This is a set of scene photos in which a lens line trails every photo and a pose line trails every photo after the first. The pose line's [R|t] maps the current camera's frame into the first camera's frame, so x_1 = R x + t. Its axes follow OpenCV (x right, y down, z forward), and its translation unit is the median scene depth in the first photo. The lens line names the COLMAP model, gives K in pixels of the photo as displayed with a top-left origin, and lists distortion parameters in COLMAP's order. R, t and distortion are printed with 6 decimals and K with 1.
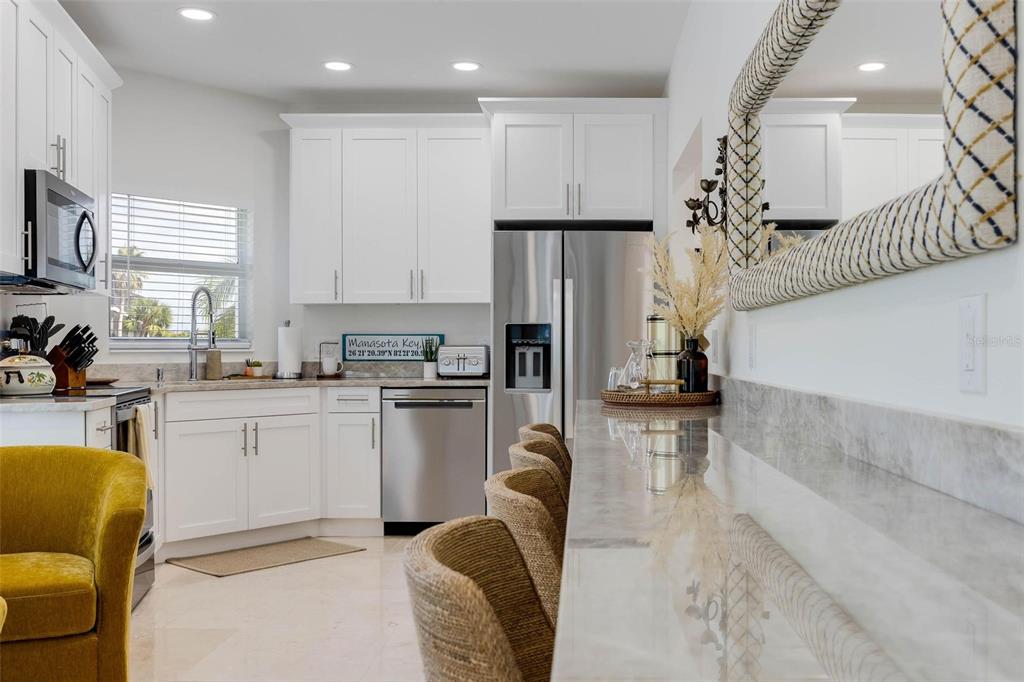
lens RADIAL K [[947.9, 0, 515.0], [0, 947.9, 340.4], [0, 0, 1]] dist [0.046859, 0.000000]
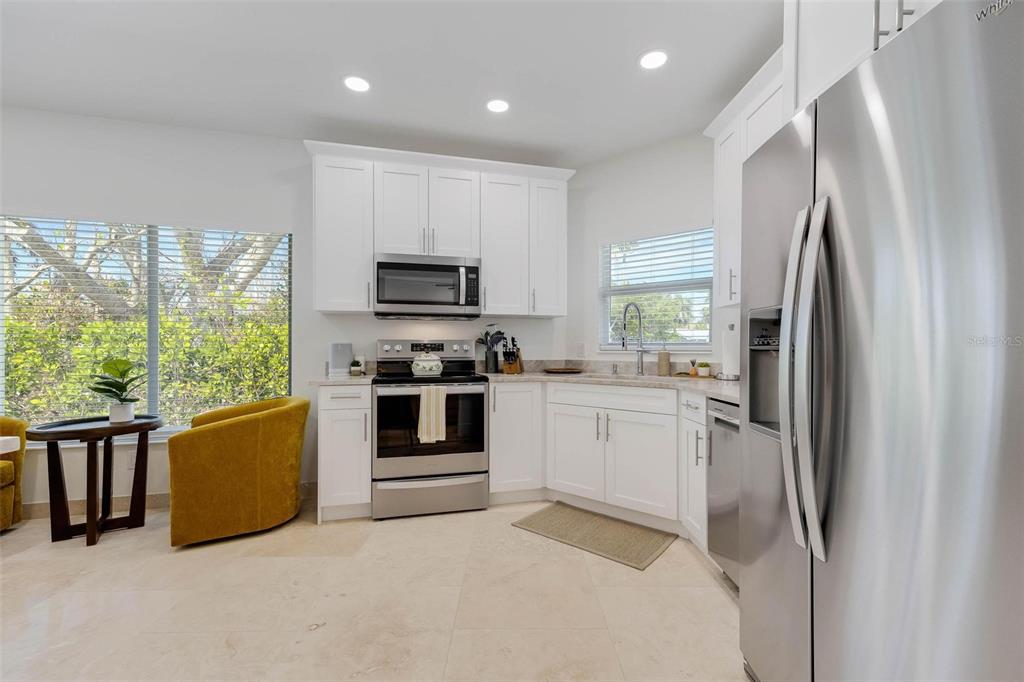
lens RADIAL K [[431.2, 0, 522.6], [0, 431.2, 349.0], [0, 0, 1]] dist [0.014416, -0.000796]
pose [[0.088415, 0.004760, -0.996072, 0.225756], [0.006858, 0.999962, 0.005387, 0.002224], [0.996060, -0.007307, 0.088379, 0.764276]]
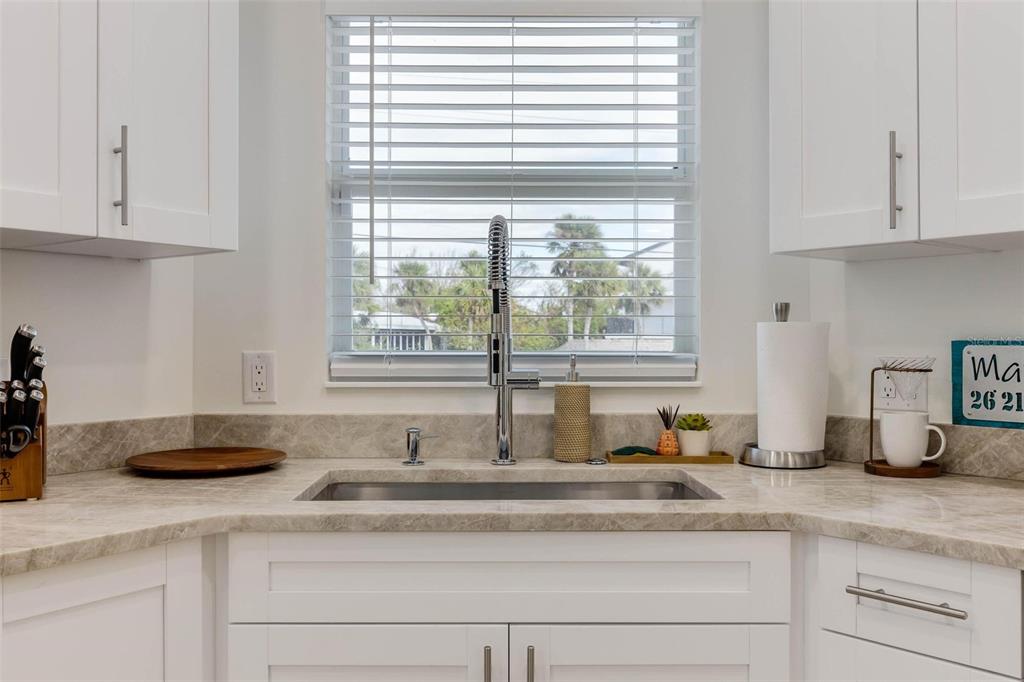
lens RADIAL K [[921.0, 0, 511.1], [0, 921.0, 342.0], [0, 0, 1]] dist [0.009338, 0.003362]
pose [[0.696033, 0.002155, -0.718006, -0.063106], [0.004057, 0.999968, 0.006934, -0.009570], [0.717998, -0.007739, 0.696002, 0.717128]]
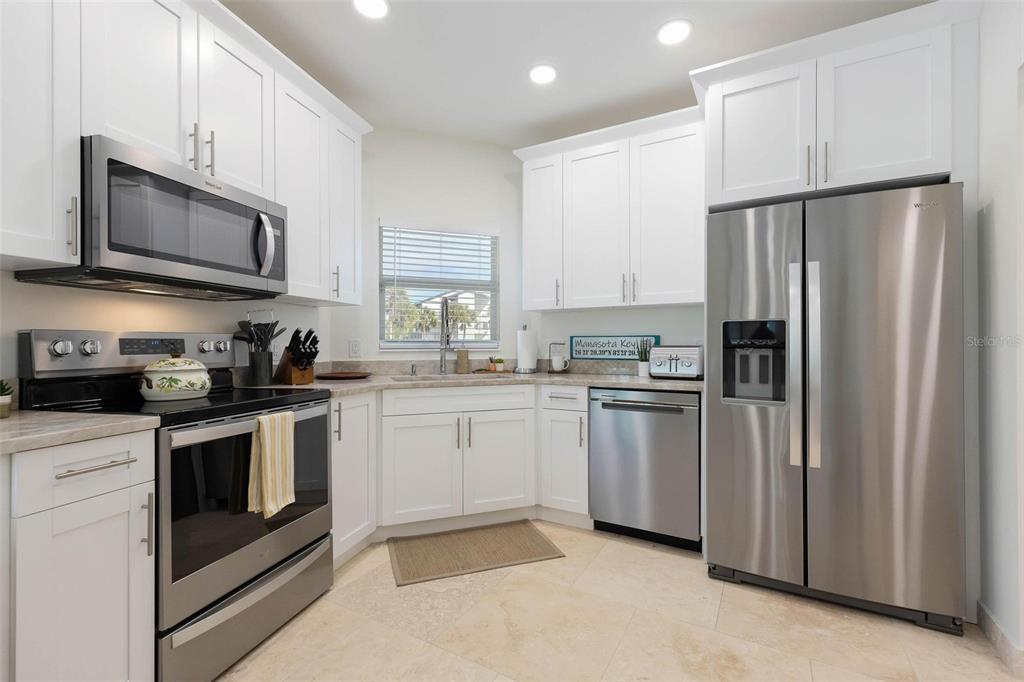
lens RADIAL K [[439.8, 0, 517.3], [0, 439.8, 342.3], [0, 0, 1]] dist [0.014798, -0.000300]
pose [[0.899929, -0.001814, -0.436032, -0.002771], [0.003304, 0.999991, 0.002659, -0.000532], [0.436023, -0.003833, 0.899927, 0.514172]]
